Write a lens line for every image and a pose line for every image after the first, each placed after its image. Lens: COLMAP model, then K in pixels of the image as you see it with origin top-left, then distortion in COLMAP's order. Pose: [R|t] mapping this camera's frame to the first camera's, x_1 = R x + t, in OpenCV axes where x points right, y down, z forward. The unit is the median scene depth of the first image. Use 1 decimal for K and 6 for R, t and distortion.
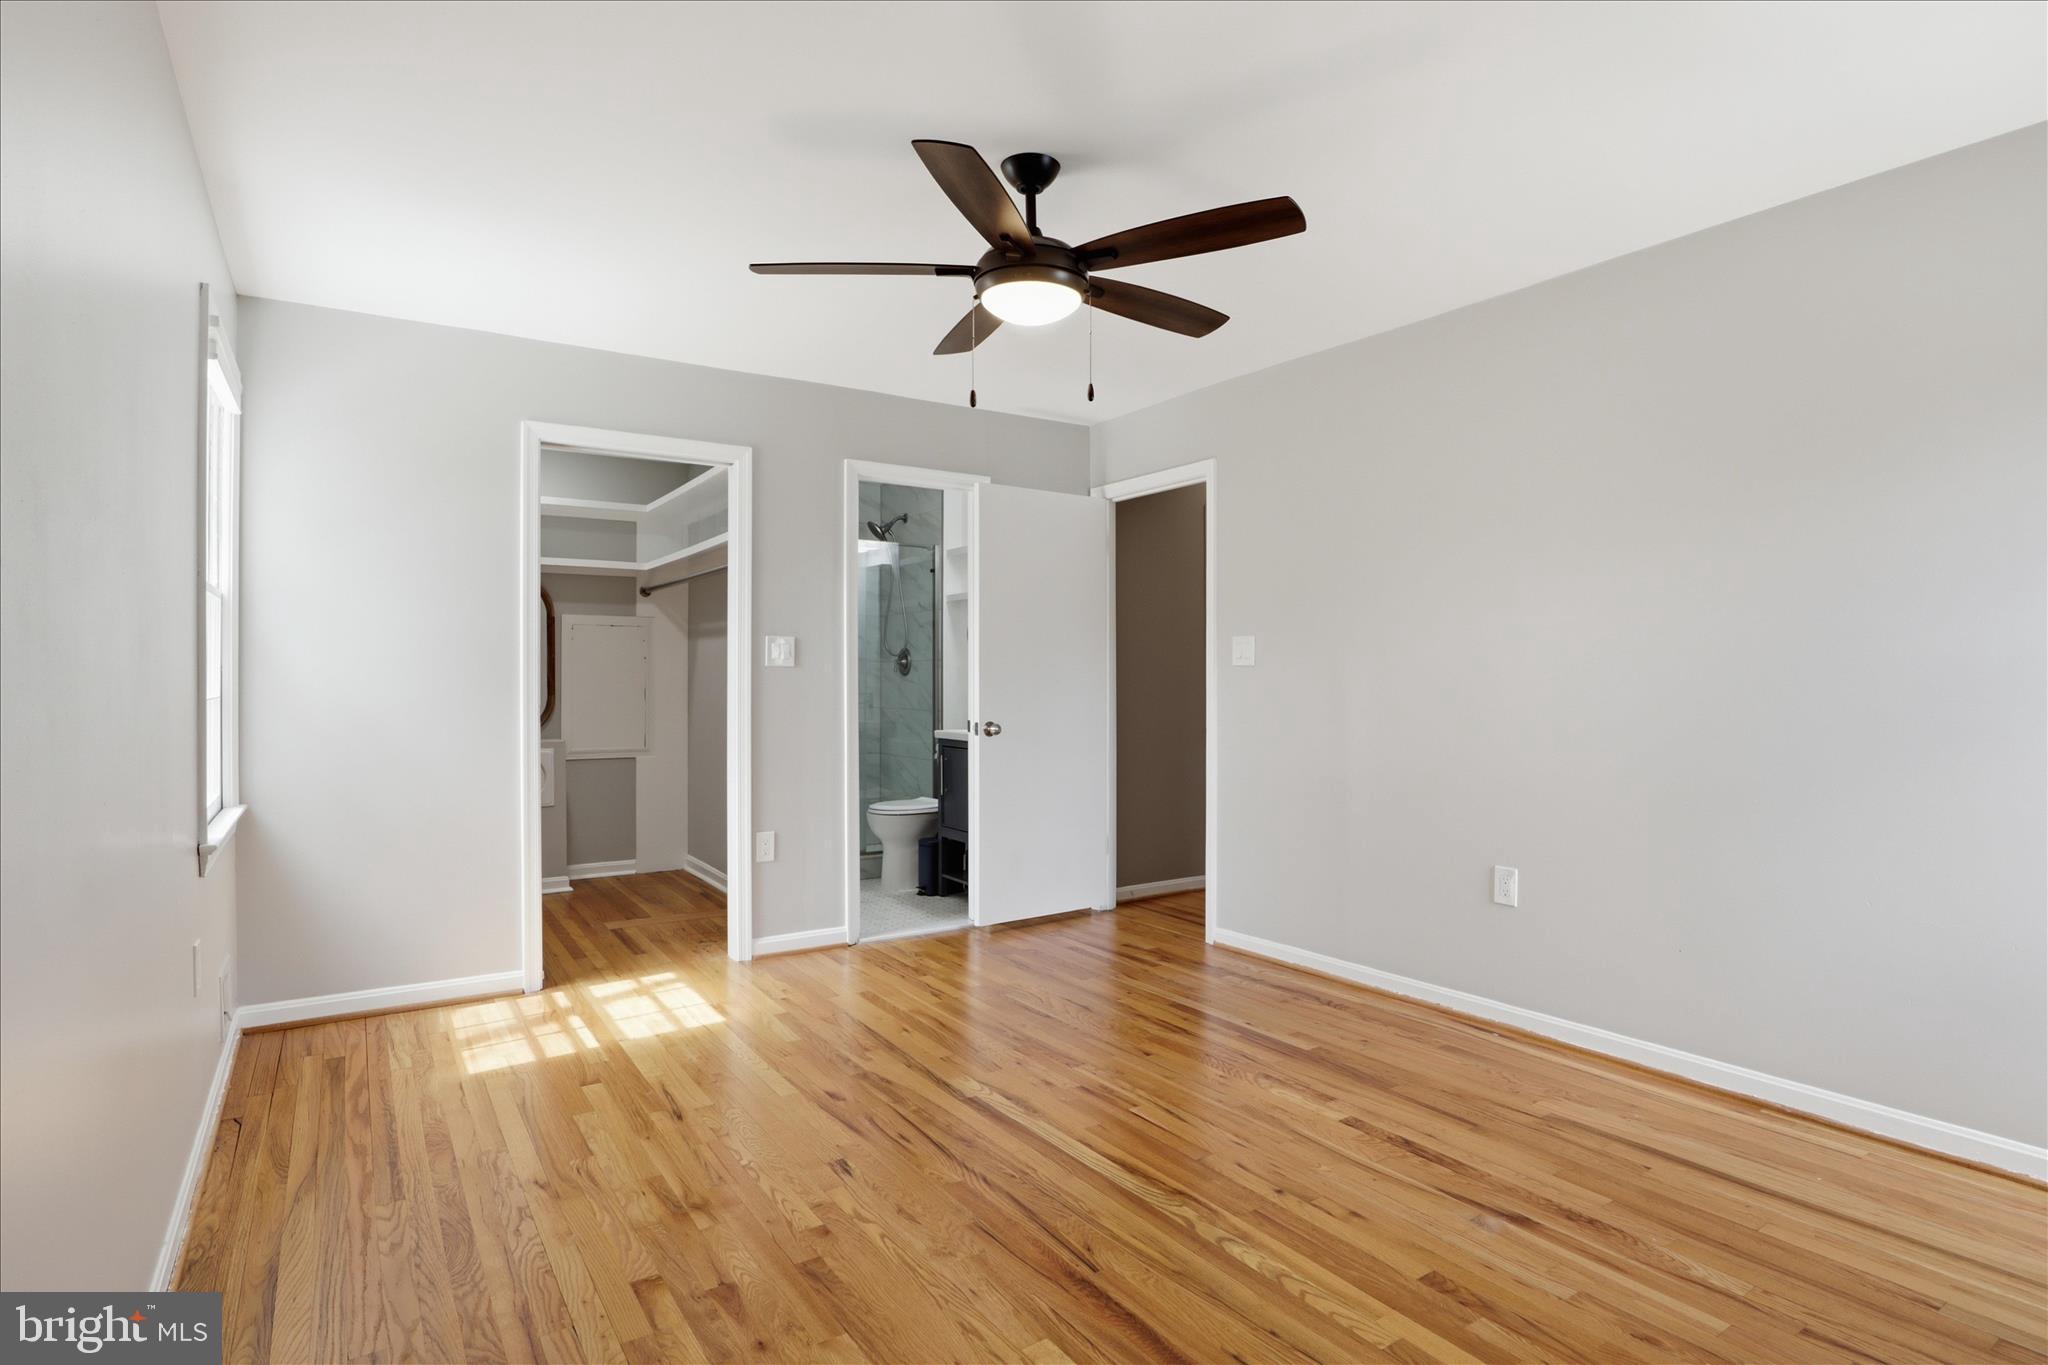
lens RADIAL K [[1057.0, 0, 1024.0], [0, 1057.0, 682.5], [0, 0, 1]] dist [-0.007479, -0.000248]
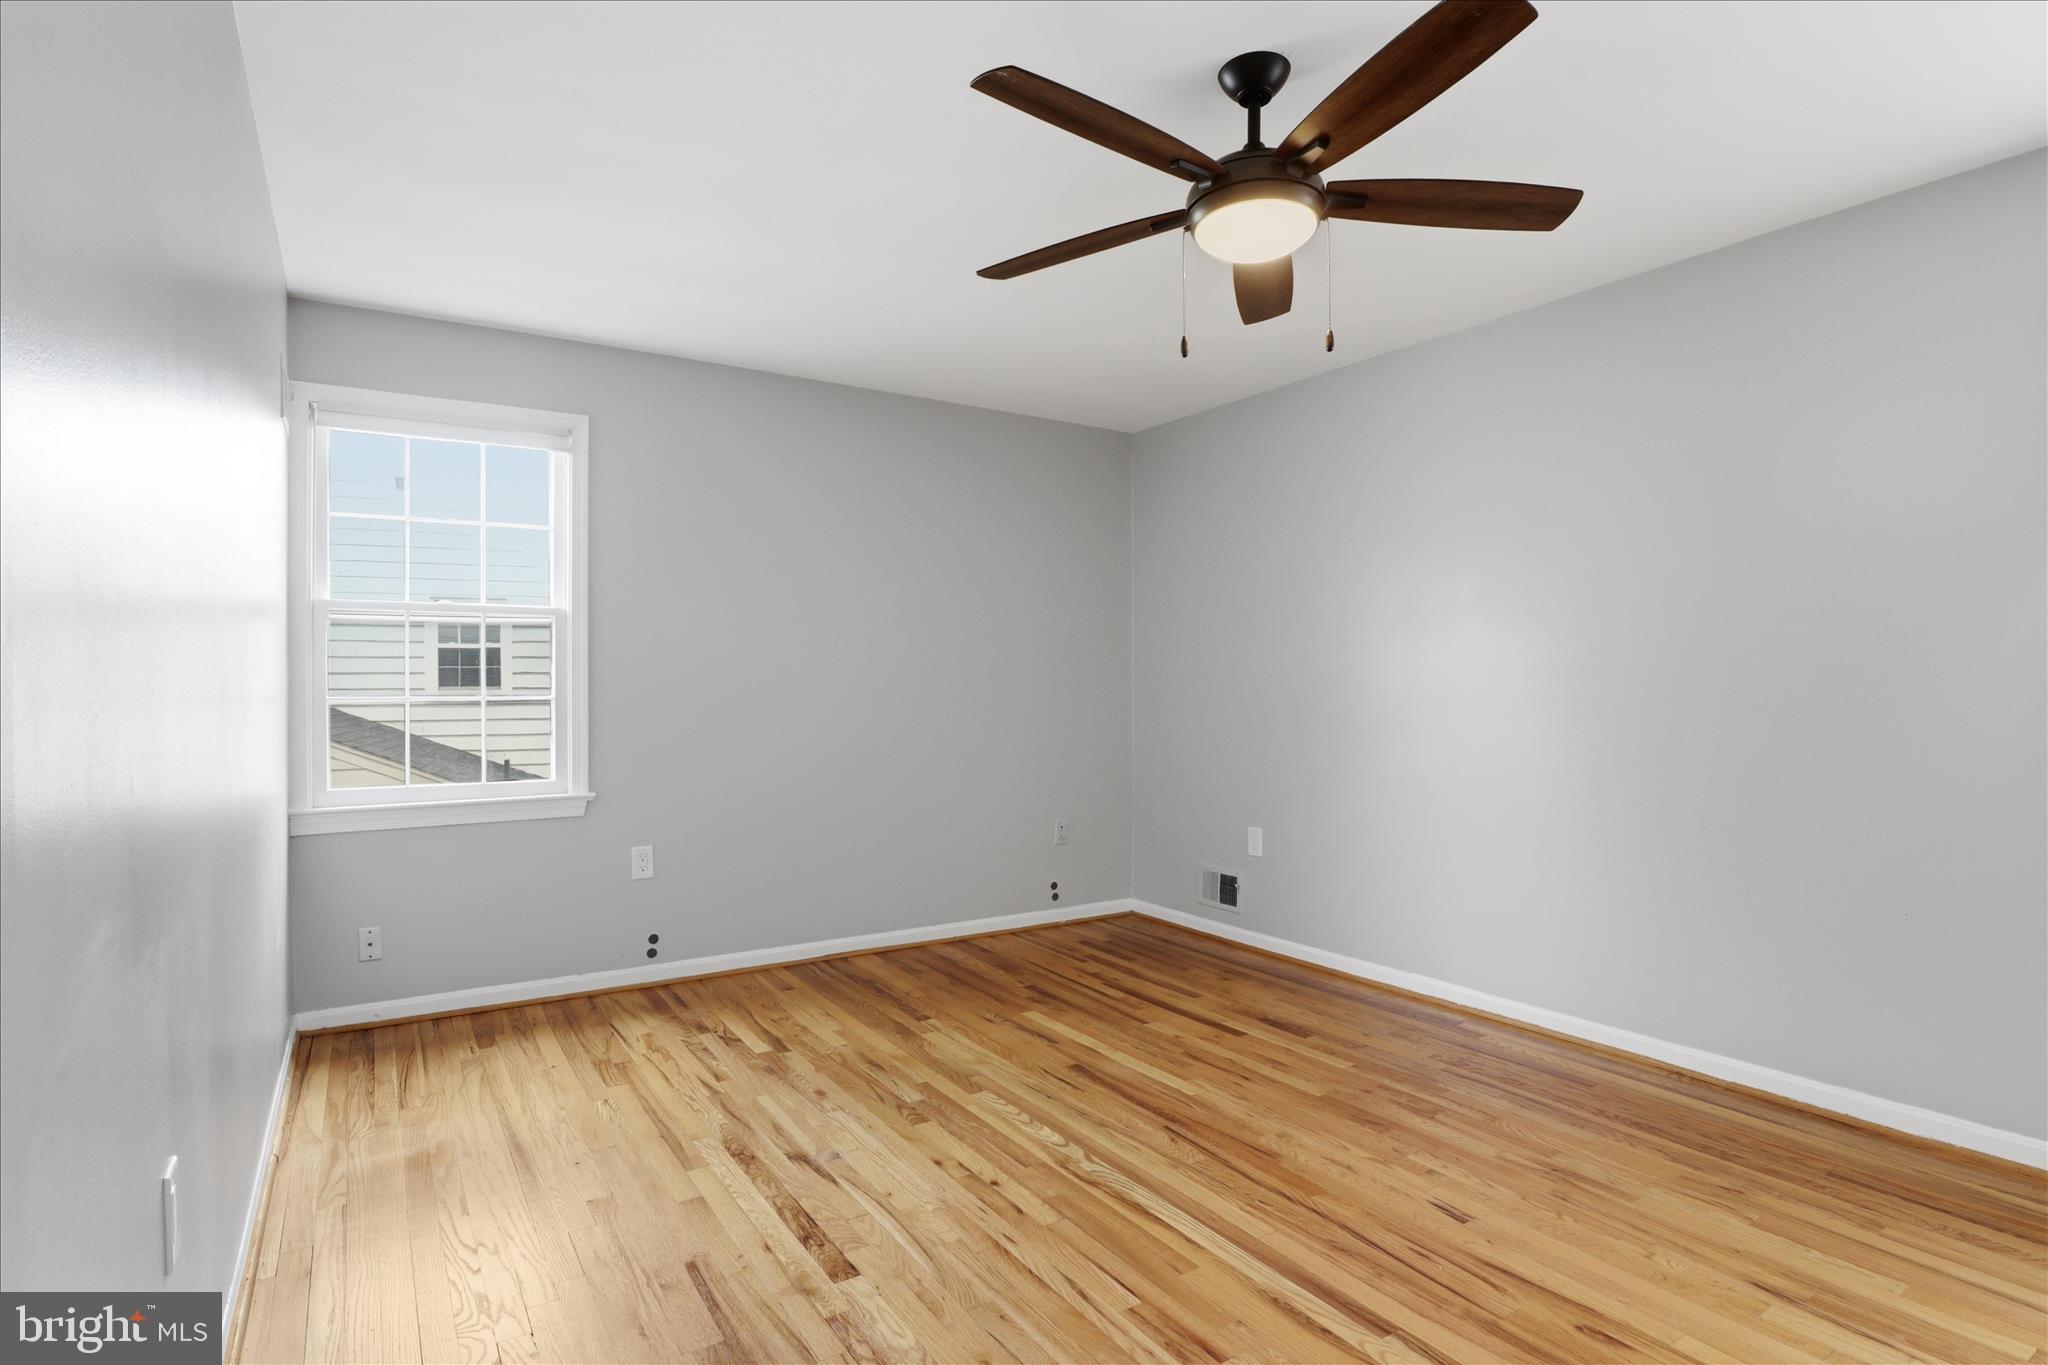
lens RADIAL K [[1057.0, 0, 1024.0], [0, 1057.0, 682.5], [0, 0, 1]] dist [-0.007479, -0.000248]
pose [[-0.999933, 0.002211, 0.011363, 0.189504], [0.002148, 0.999982, -0.005527, 0.000727], [-0.011375, -0.005502, -0.999920, 1.920391]]
